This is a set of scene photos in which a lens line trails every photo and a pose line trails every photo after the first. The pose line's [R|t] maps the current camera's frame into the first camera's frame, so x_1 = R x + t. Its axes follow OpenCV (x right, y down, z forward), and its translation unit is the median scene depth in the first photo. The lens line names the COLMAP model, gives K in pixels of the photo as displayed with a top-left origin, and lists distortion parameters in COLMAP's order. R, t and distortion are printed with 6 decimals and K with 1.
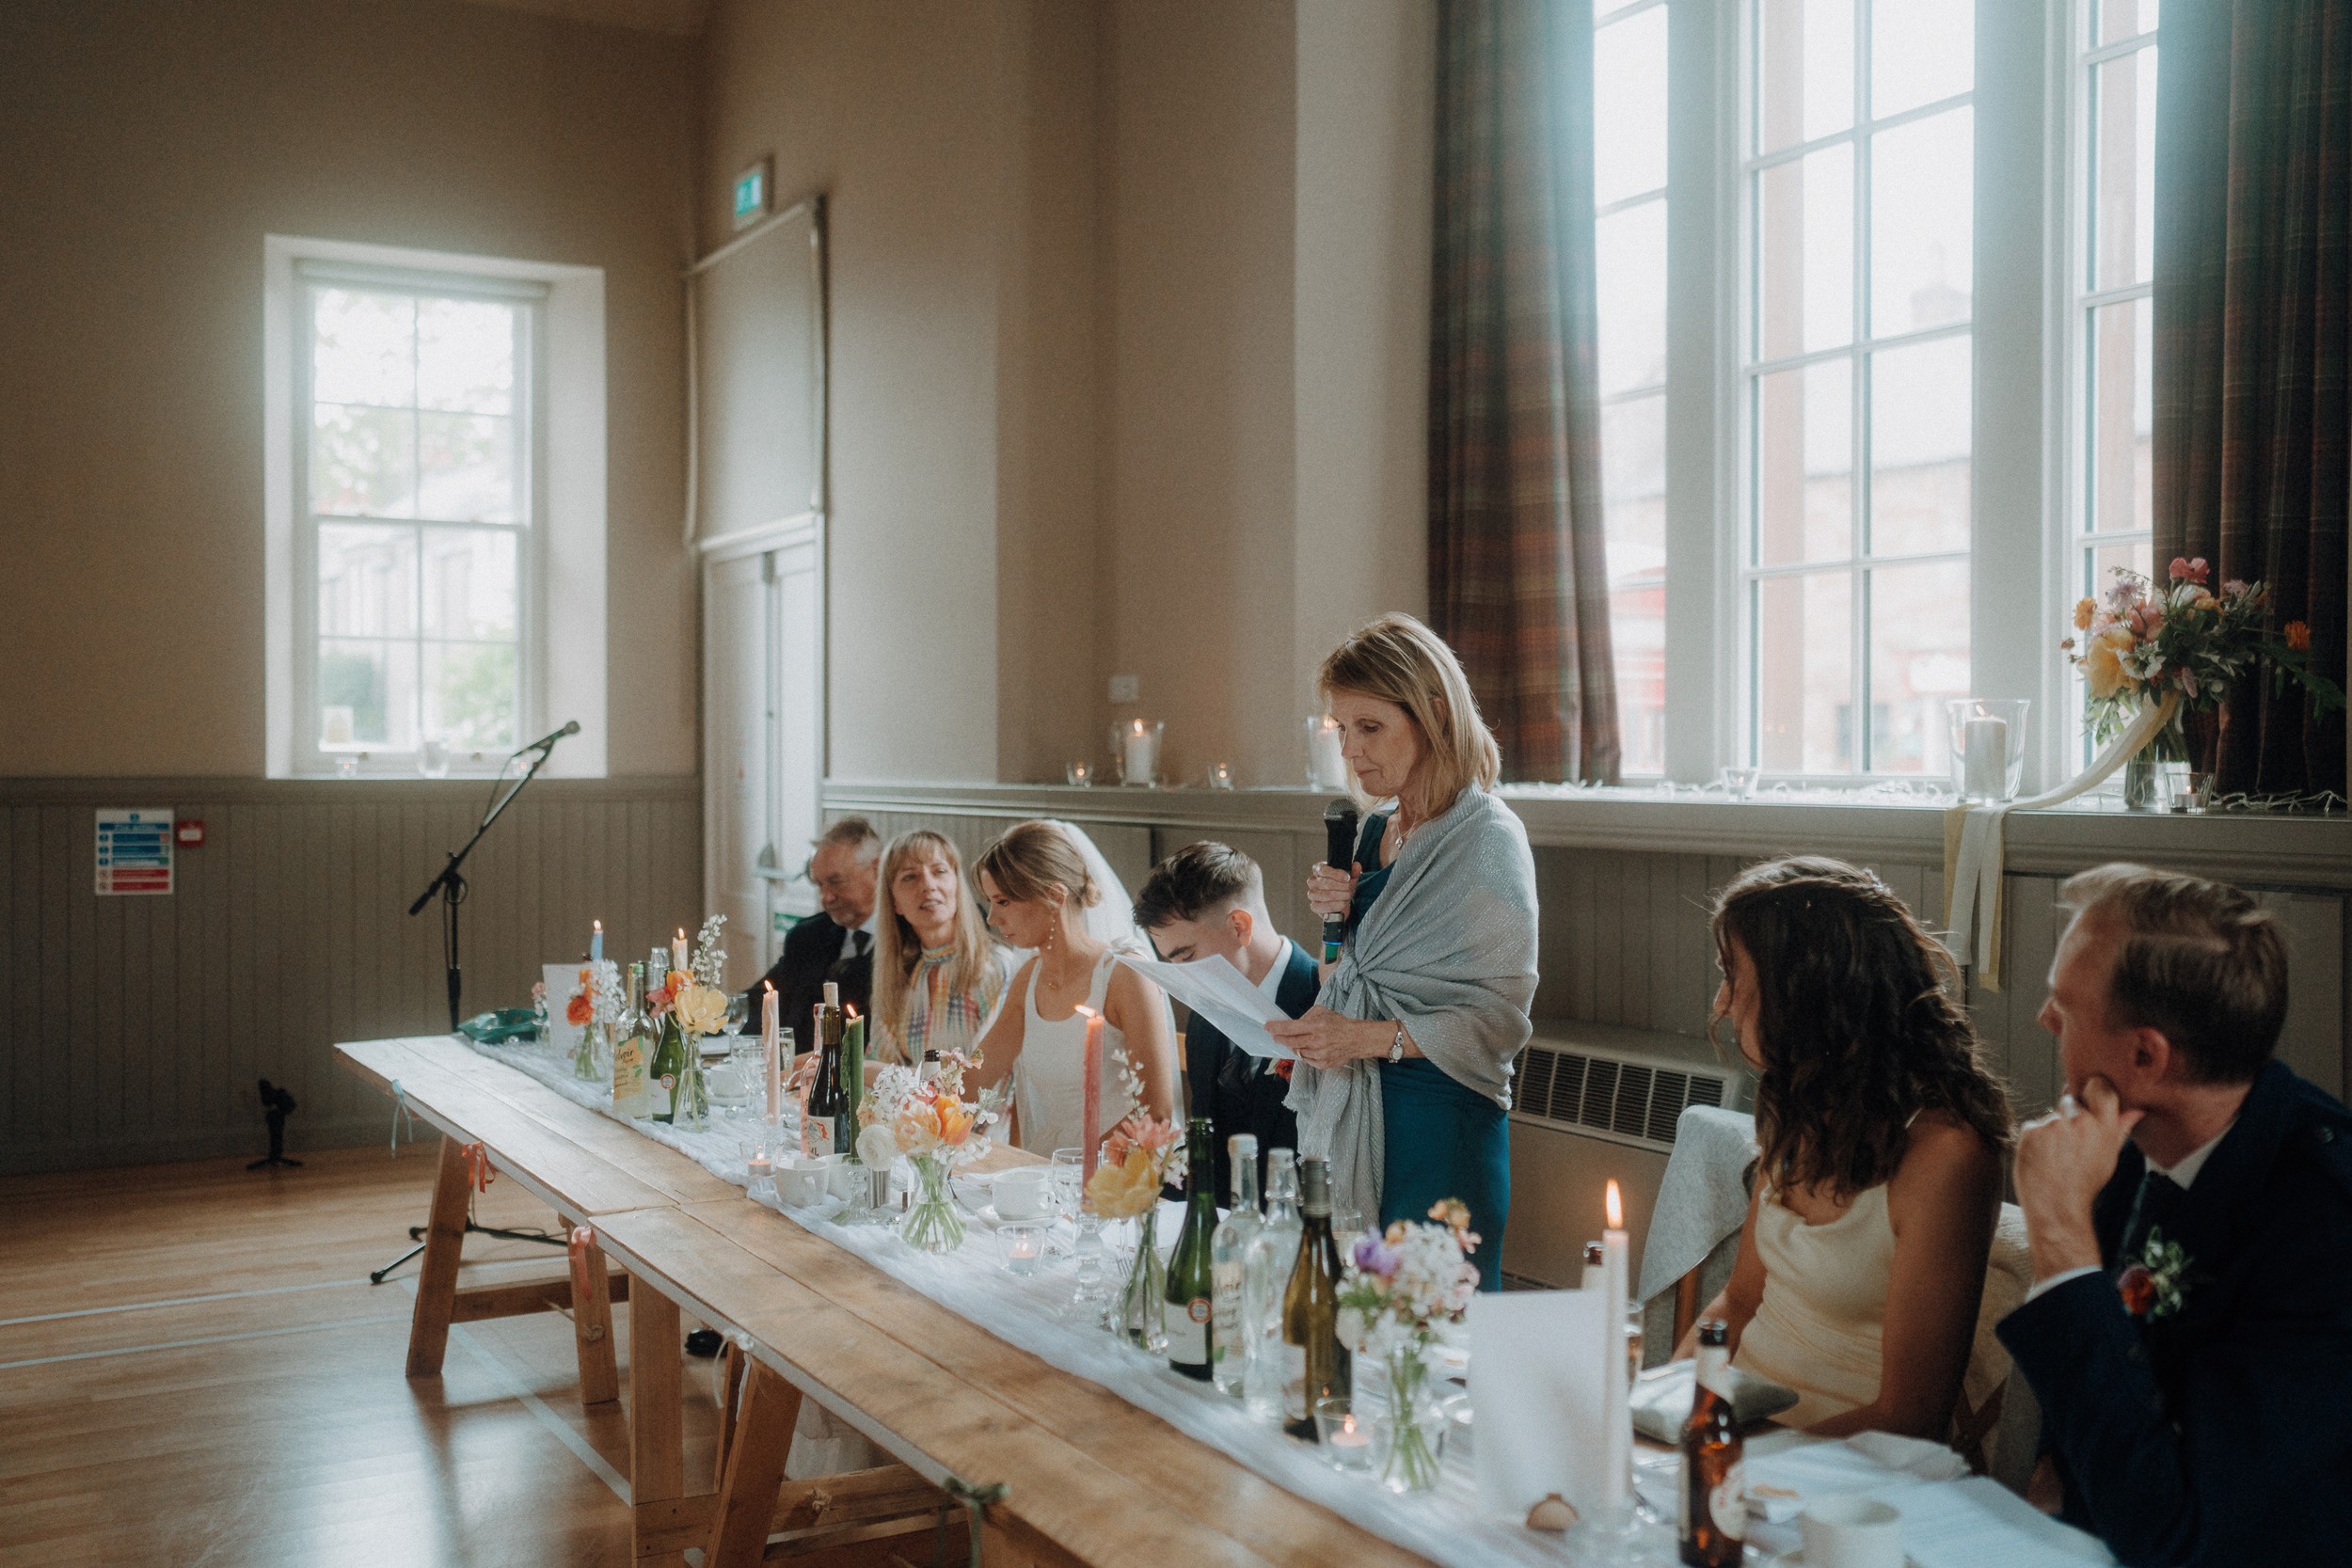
lens RADIAL K [[2284.2, 0, 1171.9], [0, 2284.2, 777.5], [0, 0, 1]] dist [-0.014542, 0.095501]
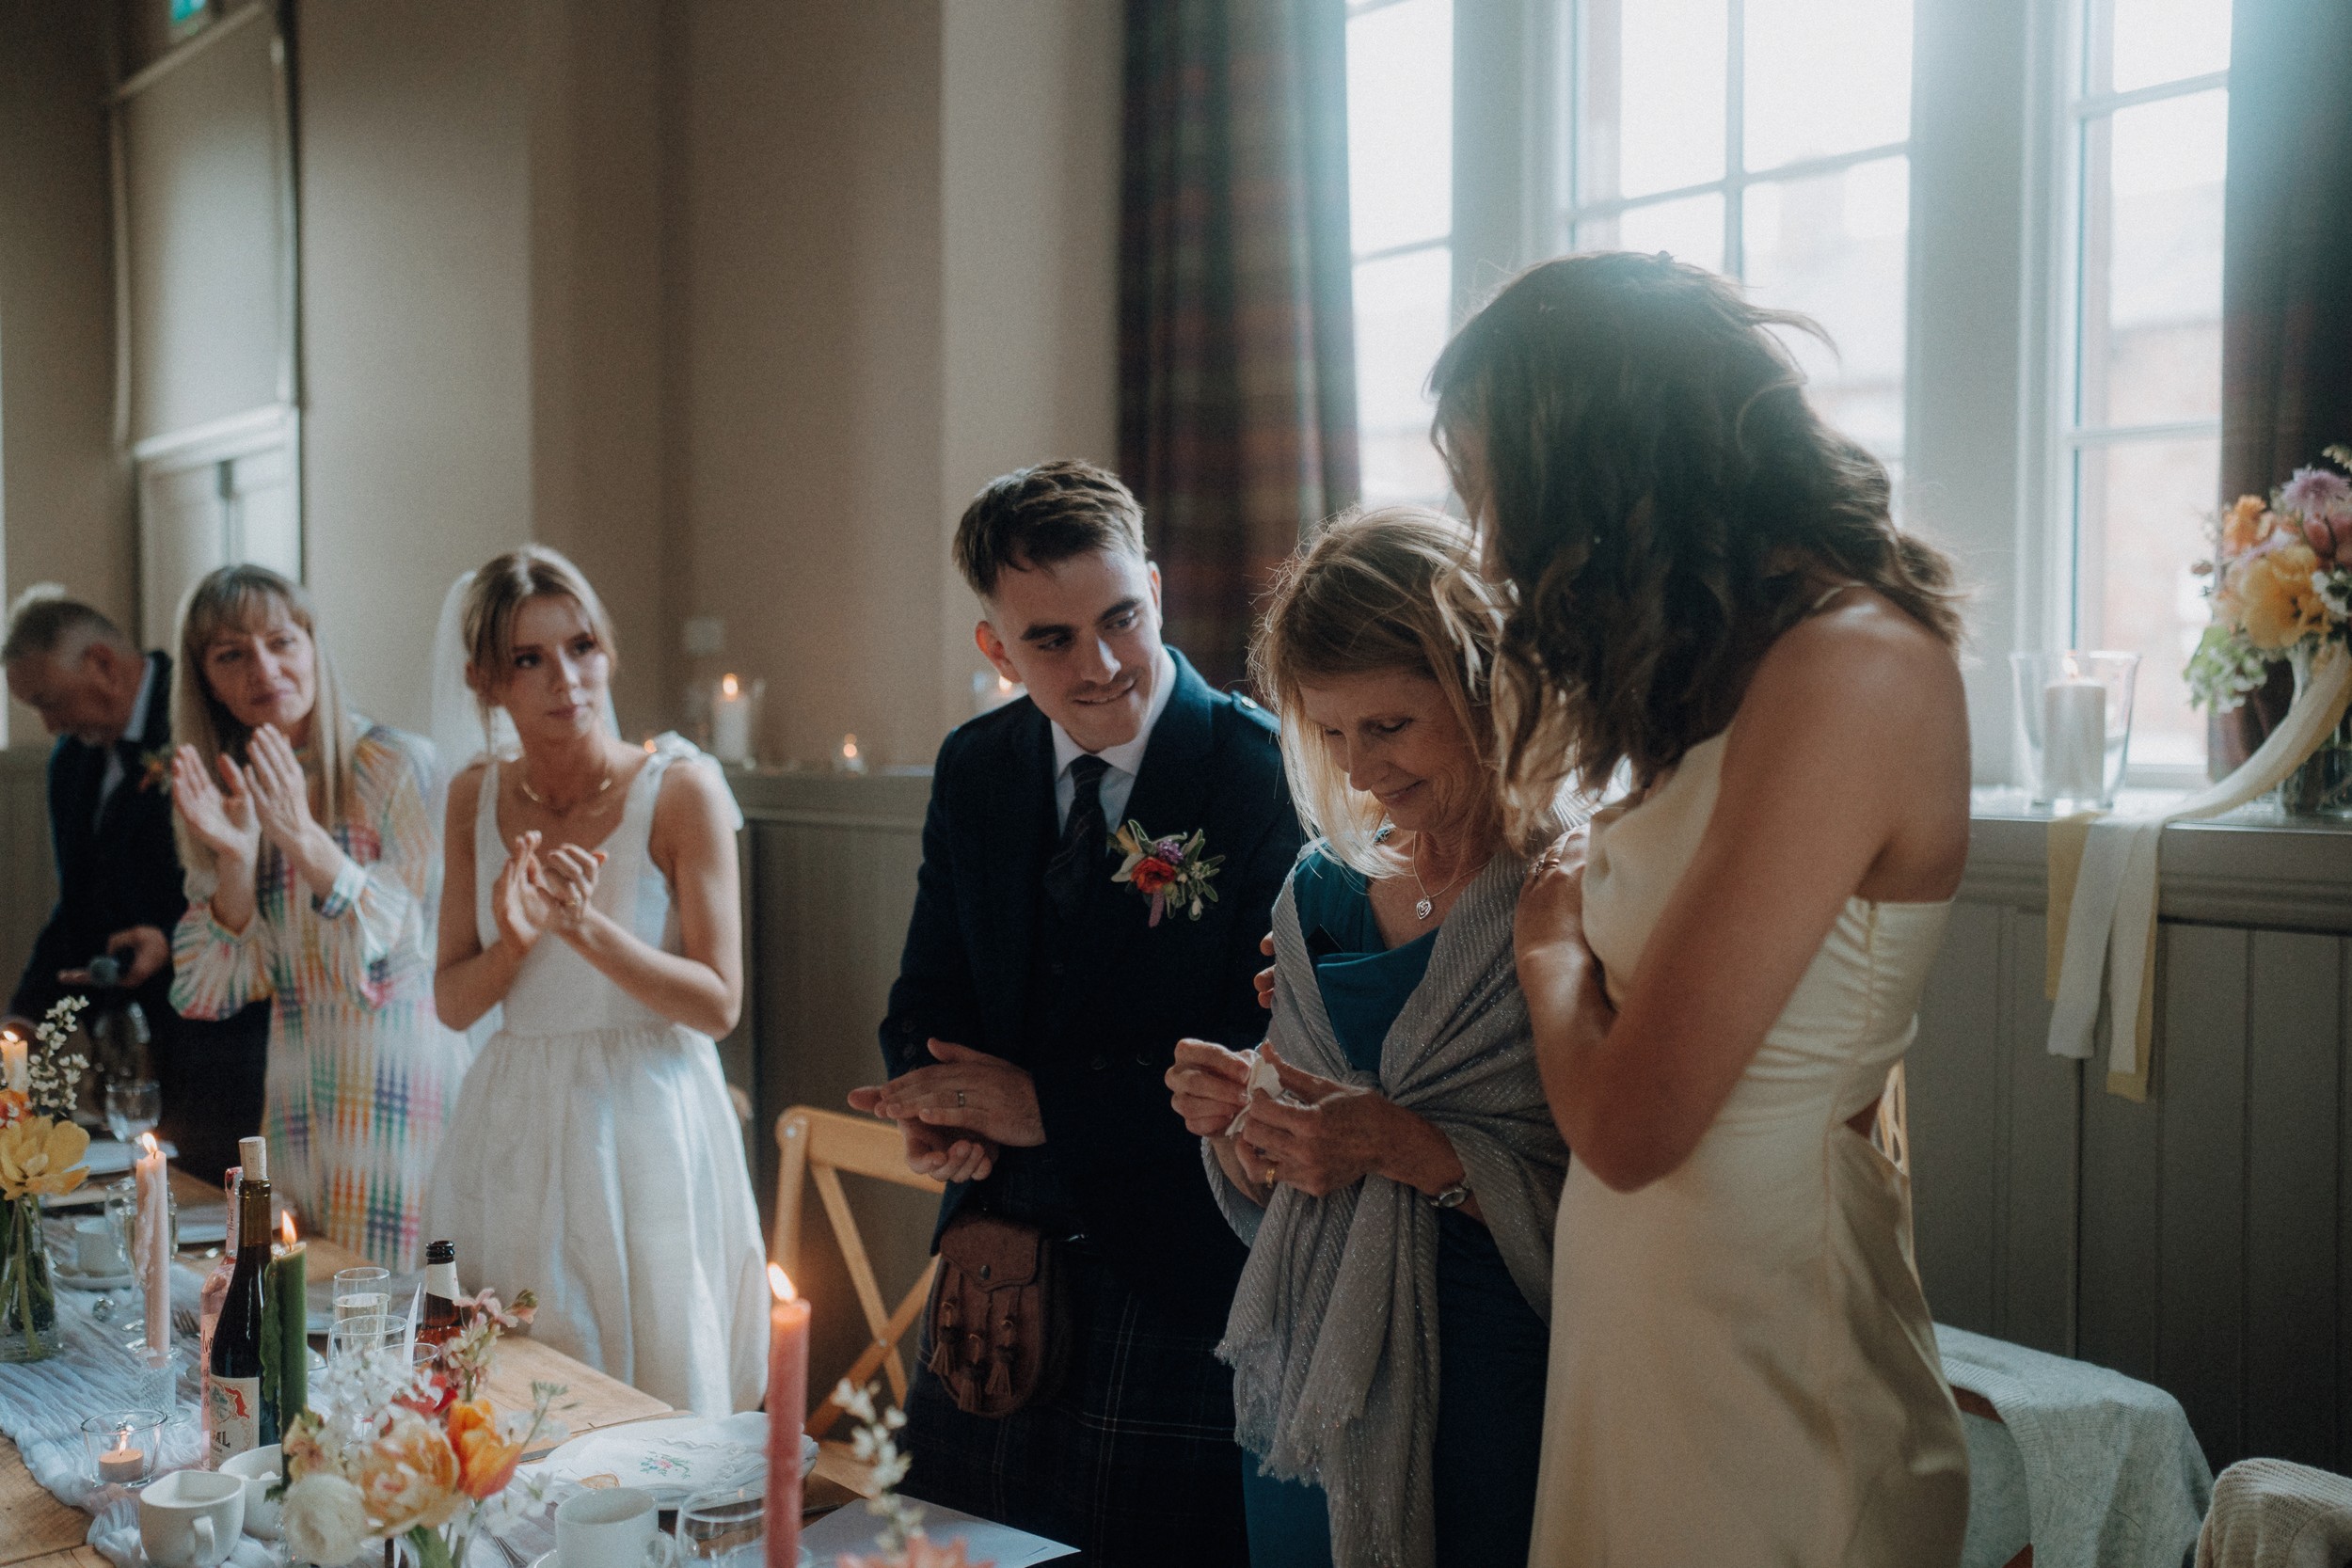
lens RADIAL K [[2329.1, 0, 1167.3], [0, 2329.1, 786.7], [0, 0, 1]] dist [-0.013859, 0.150090]
pose [[0.981242, -0.004757, 0.192721, -0.040255], [0.000589, 0.999765, 0.021676, -0.010708], [-0.192778, -0.021156, 0.981014, 0.410661]]
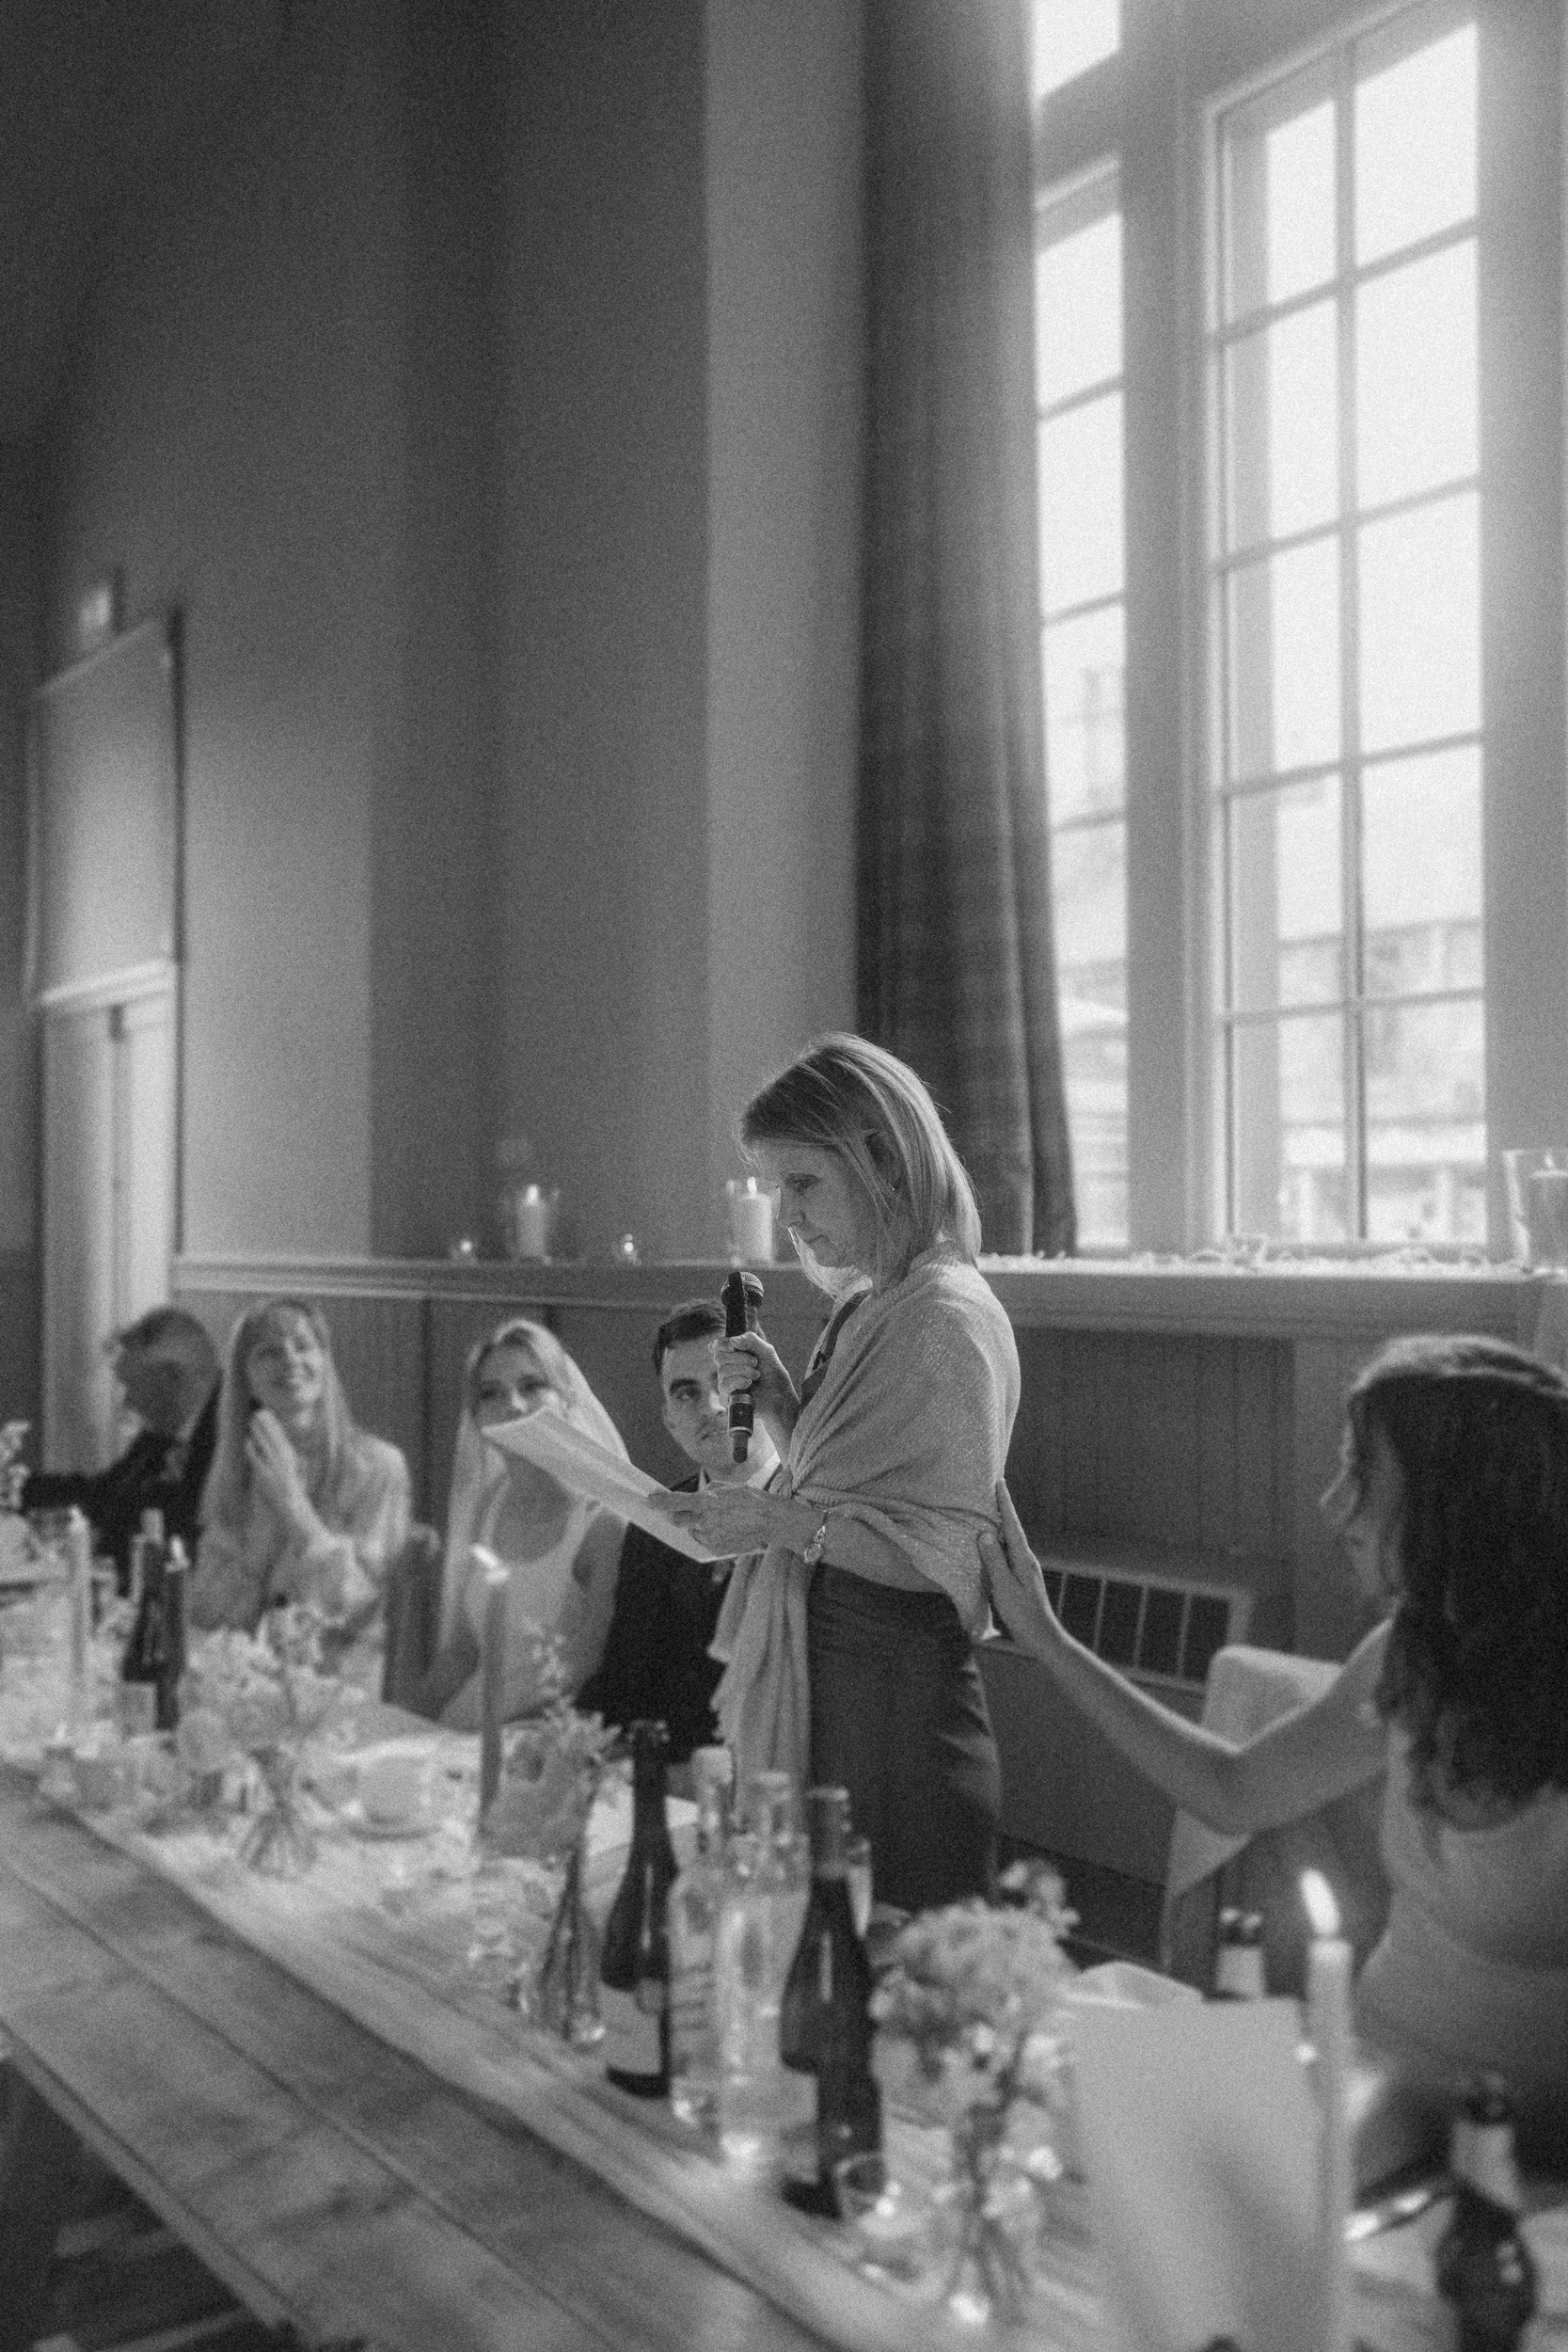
lens RADIAL K [[2284.2, 0, 779.9], [0, 2284.2, 1173.9], [0, 0, 1]] dist [-0.014542, 0.095501]
pose [[0.995036, -0.001792, 0.099497, -0.012906], [0.005273, 0.999383, -0.034731, 0.002523], [-0.099374, 0.035084, 0.994432, 0.204710]]
